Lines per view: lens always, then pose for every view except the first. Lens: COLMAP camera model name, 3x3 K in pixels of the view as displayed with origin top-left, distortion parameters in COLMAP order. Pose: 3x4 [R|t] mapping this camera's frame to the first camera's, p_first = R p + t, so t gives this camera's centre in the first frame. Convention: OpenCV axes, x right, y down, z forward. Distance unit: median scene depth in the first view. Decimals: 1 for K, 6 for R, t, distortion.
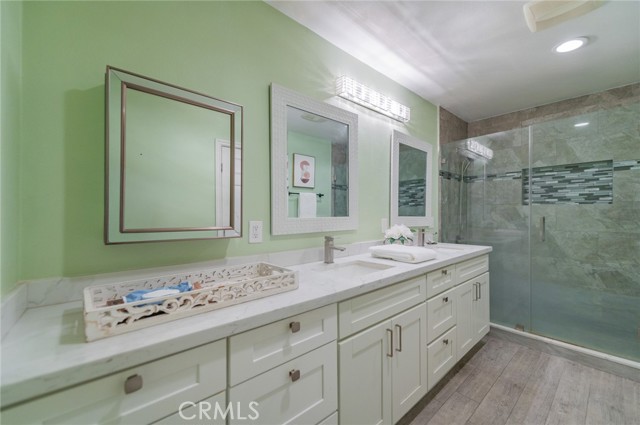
lens RADIAL K [[211.4, 0, 319.7], [0, 211.4, 207.3], [0, 0, 1]] dist [0.001529, -0.000002]
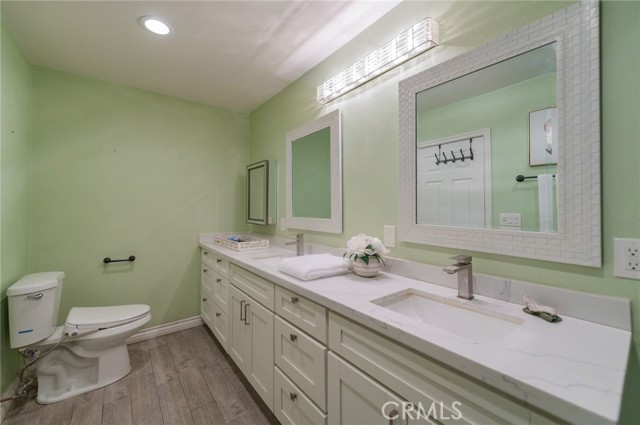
lens RADIAL K [[256.2, 0, 318.7], [0, 256.2, 210.7], [0, 0, 1]] dist [0.014991, -0.003269]
pose [[0.035018, -0.022511, -0.999133, 1.280941], [-0.008330, 0.999705, -0.022816, 0.018726], [0.999352, 0.009122, 0.034821, 0.901127]]
